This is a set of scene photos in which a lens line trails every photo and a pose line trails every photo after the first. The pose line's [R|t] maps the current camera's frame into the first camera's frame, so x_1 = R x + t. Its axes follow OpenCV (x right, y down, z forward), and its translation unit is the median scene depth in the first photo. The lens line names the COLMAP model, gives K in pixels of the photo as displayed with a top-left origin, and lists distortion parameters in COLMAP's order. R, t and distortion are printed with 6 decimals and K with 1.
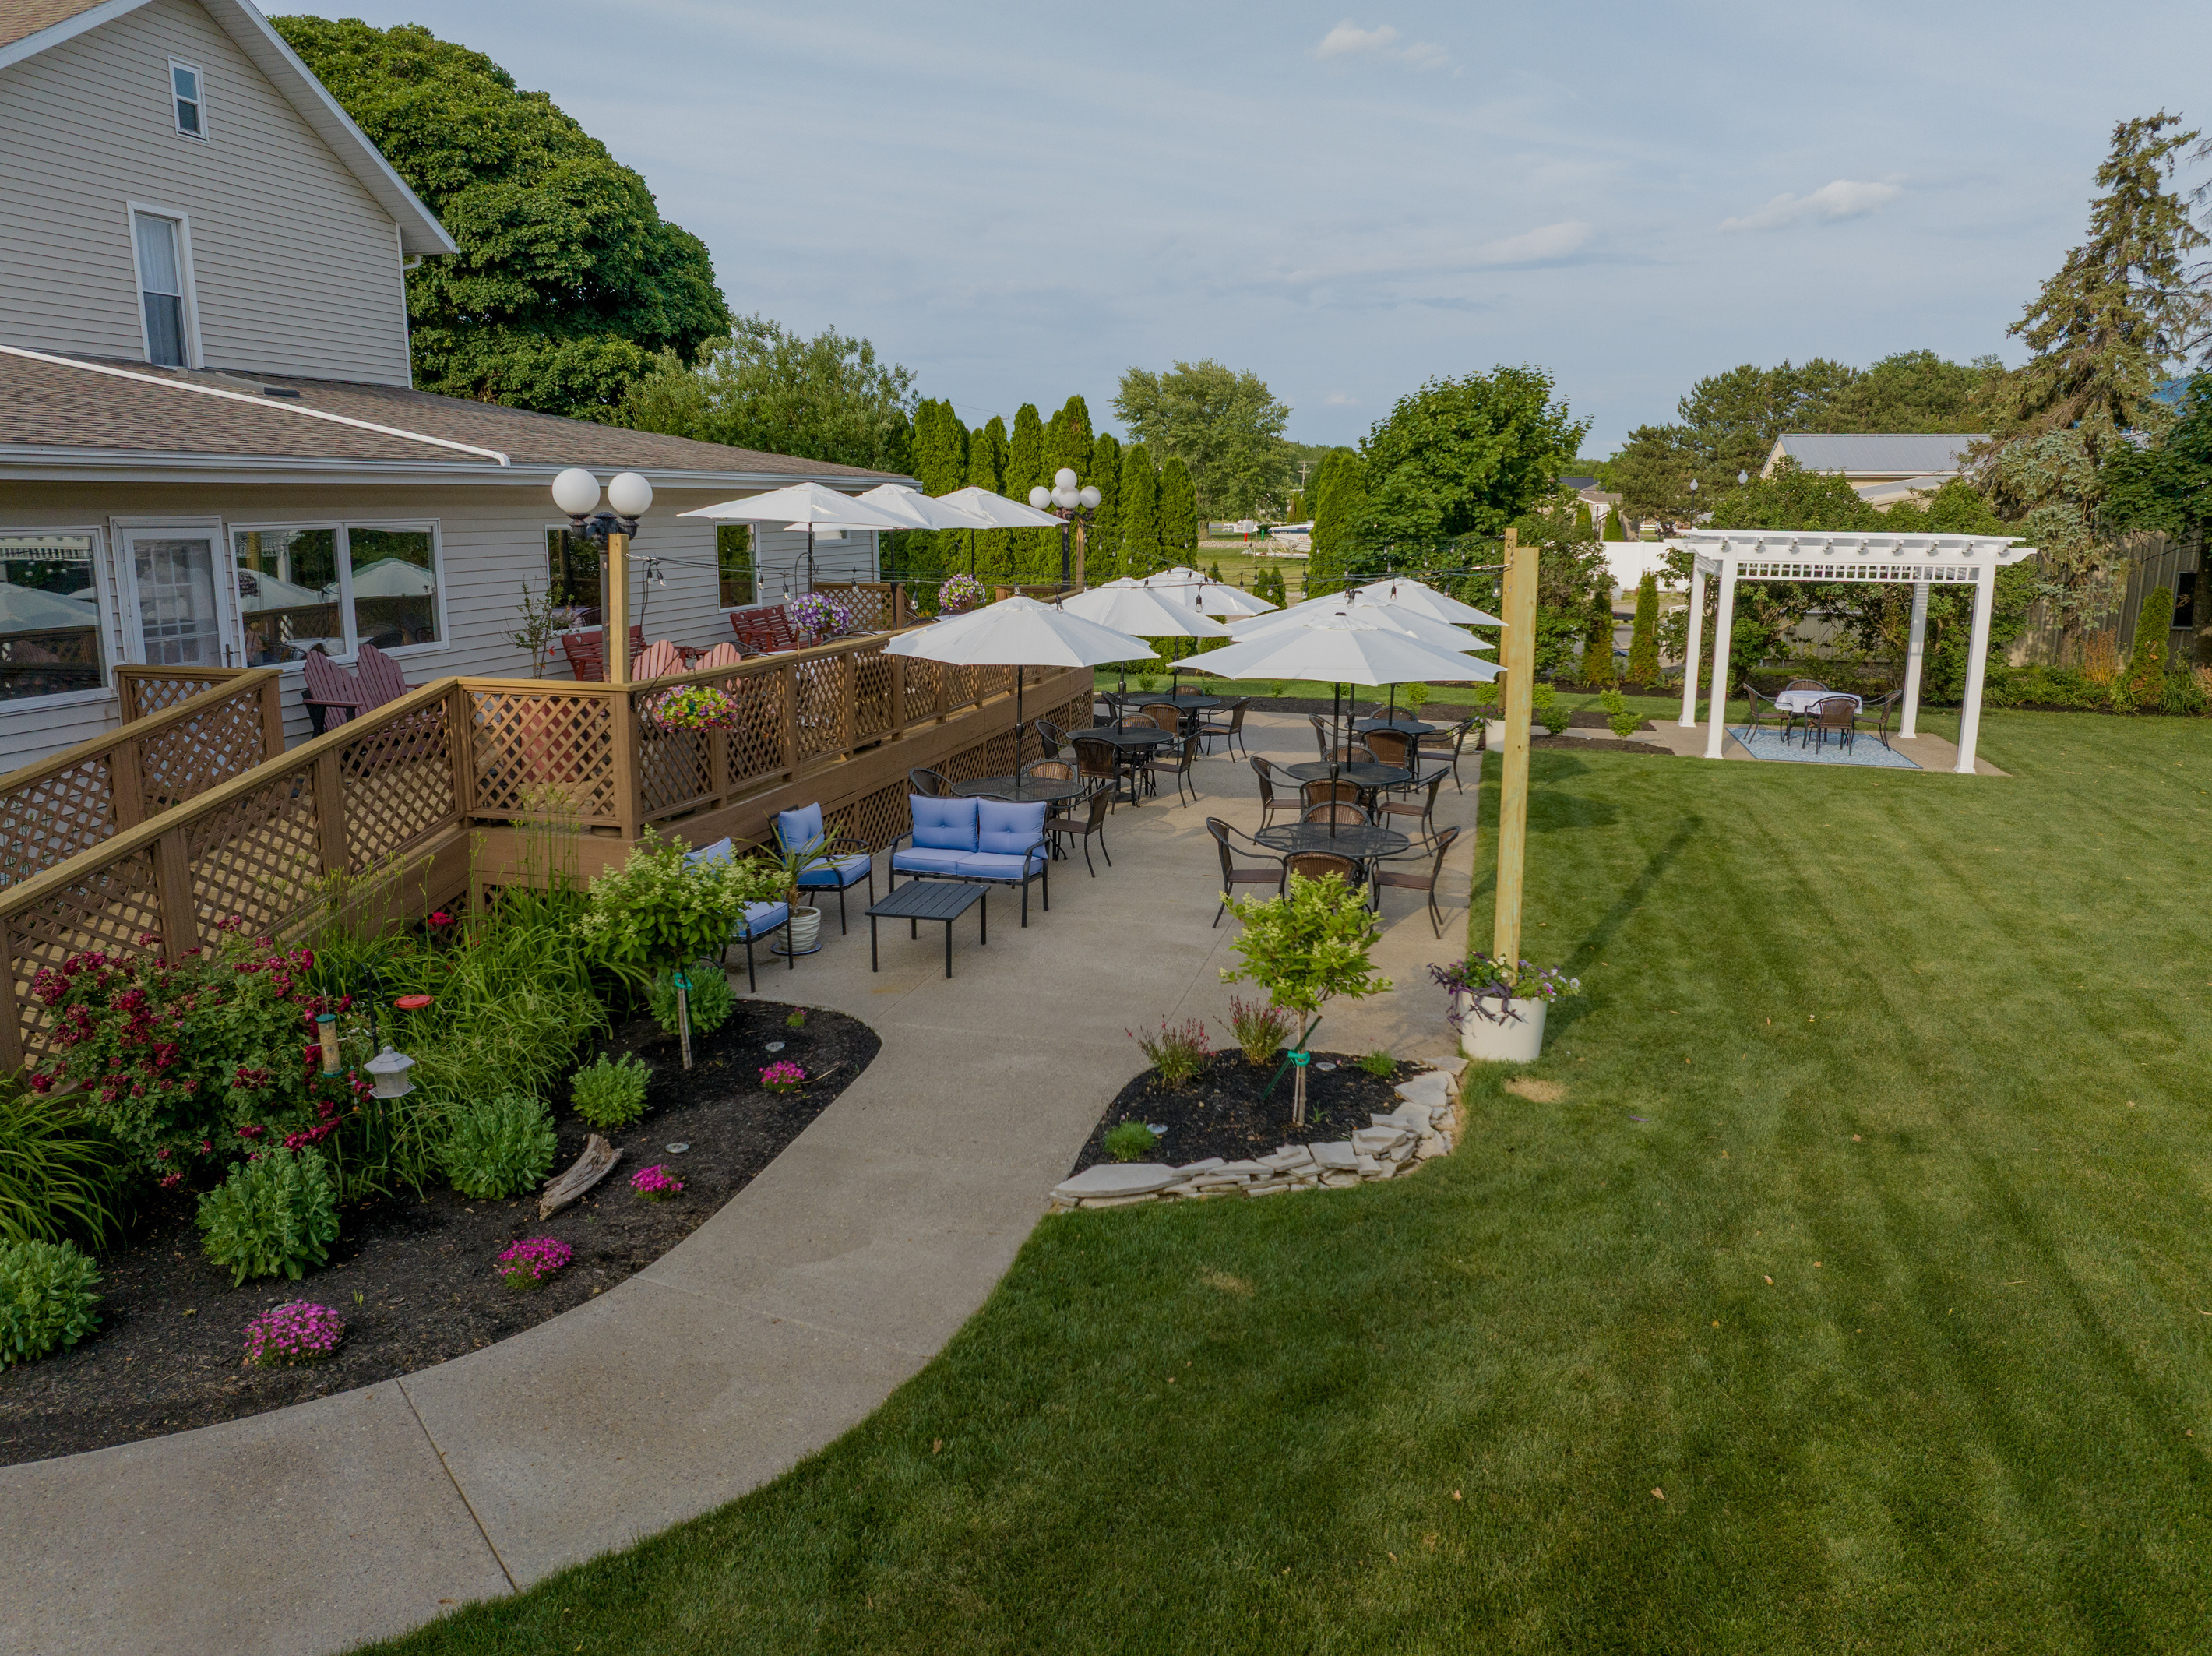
lens RADIAL K [[1554.8, 0, 1106.0], [0, 1554.8, 828.0], [0, 0, 1]] dist [-0.033212, 0.002917]
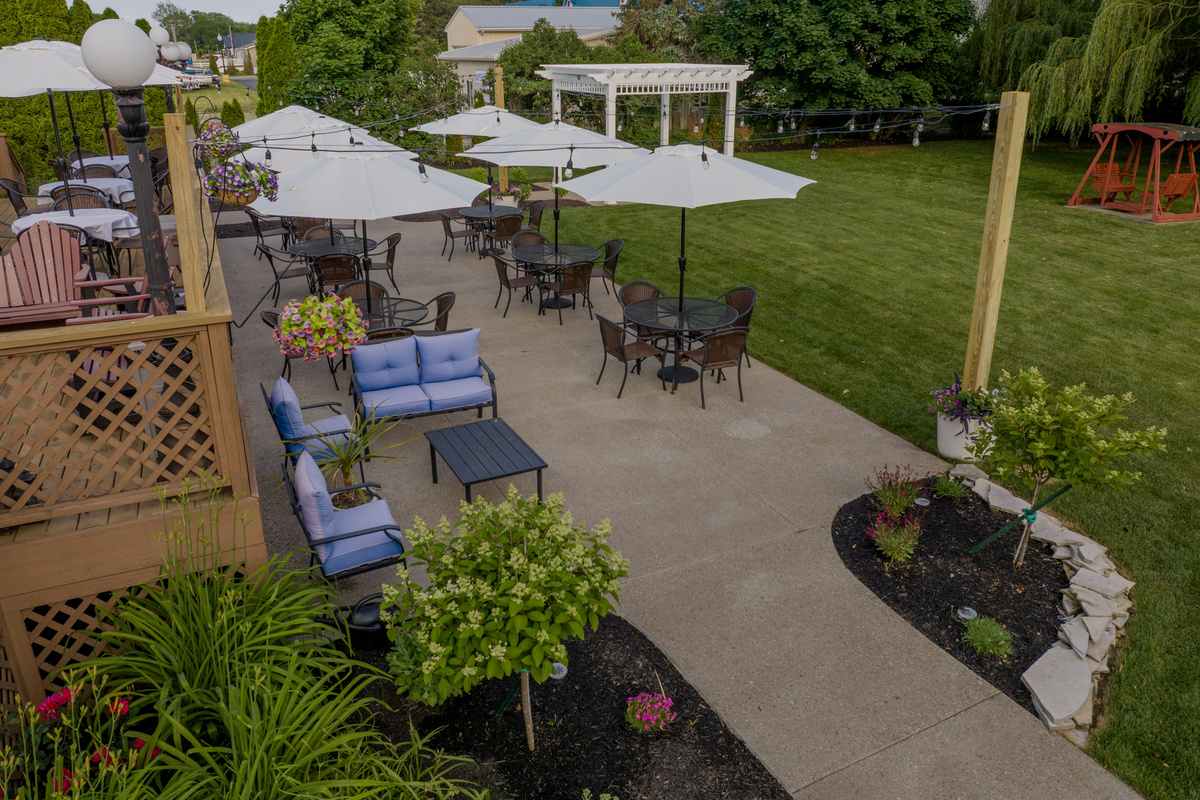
lens RADIAL K [[827.9, 0, 600.0], [0, 827.9, 400.0], [0, 0, 1]] dist [-0.052449, -0.000384]
pose [[0.775897, -0.254246, 0.577358, -0.265534], [0.134997, 0.960908, 0.241727, -0.080328], [-0.616246, -0.109613, 0.779888, 0.368699]]
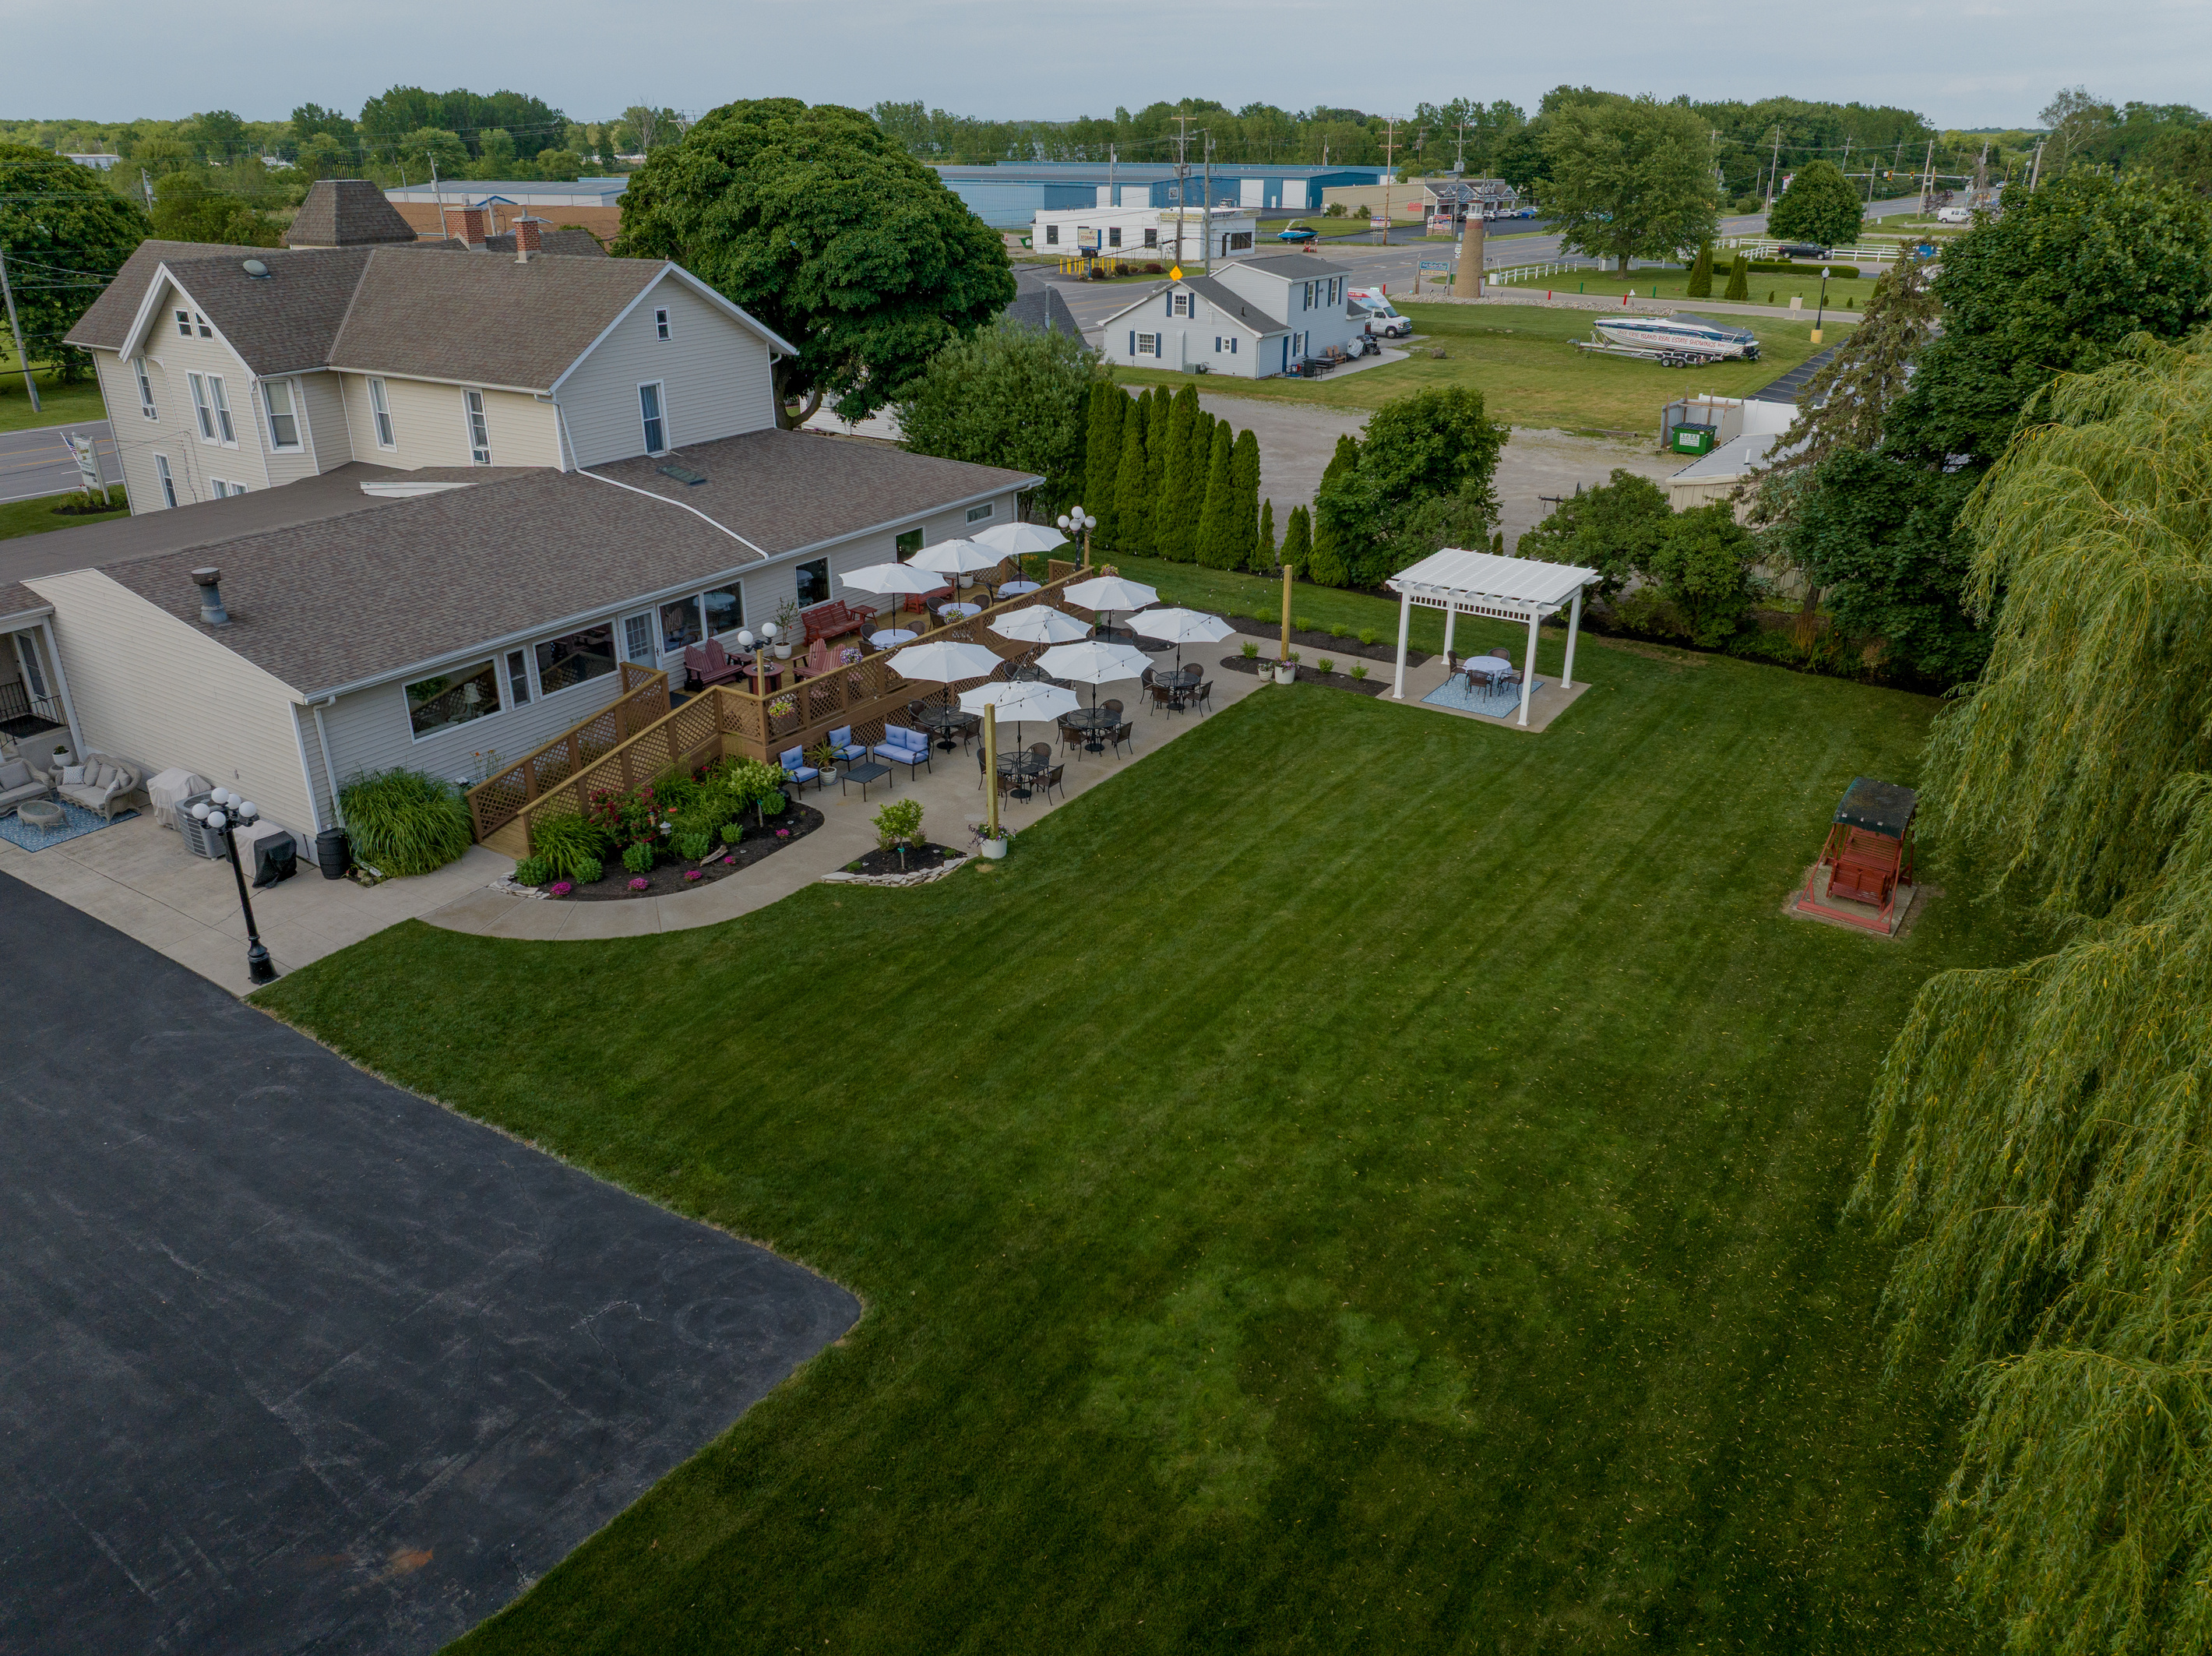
lens RADIAL K [[1554.8, 0, 1106.0], [0, 1554.8, 828.0], [0, 0, 1]] dist [-0.033212, 0.002917]
pose [[0.946783, 0.129184, -0.294812, 0.835826], [-0.063568, 0.972931, 0.222180, -0.372797], [0.315534, -0.191616, 0.929366, -1.108064]]
